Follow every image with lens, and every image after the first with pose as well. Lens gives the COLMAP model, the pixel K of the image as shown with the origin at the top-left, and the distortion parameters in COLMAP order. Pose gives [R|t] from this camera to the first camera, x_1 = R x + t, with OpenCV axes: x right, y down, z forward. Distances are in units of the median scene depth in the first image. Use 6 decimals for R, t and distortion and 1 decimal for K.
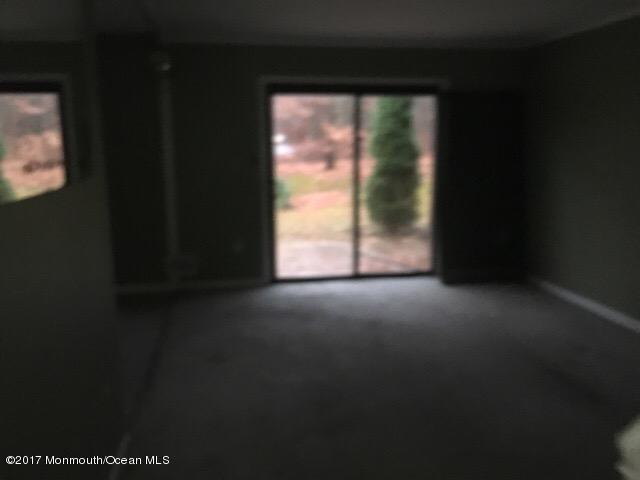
lens RADIAL K [[556.0, 0, 320.0], [0, 556.0, 240.0], [0, 0, 1]] dist [-0.006540, -0.006542]
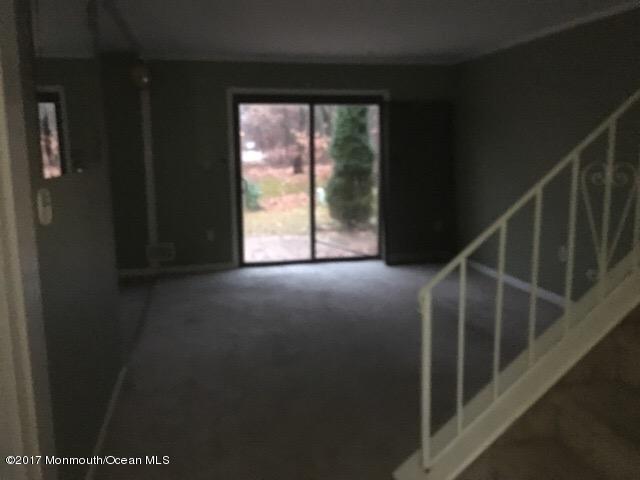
lens RADIAL K [[544.9, 0, 320.0], [0, 544.9, 240.0], [0, 0, 1]] dist [0.009982, 0.004229]
pose [[0.998513, -0.014212, 0.052629, 0.018859], [0.014620, 0.999866, -0.007385, 0.029206], [-0.052517, 0.008143, 0.998587, -0.125468]]
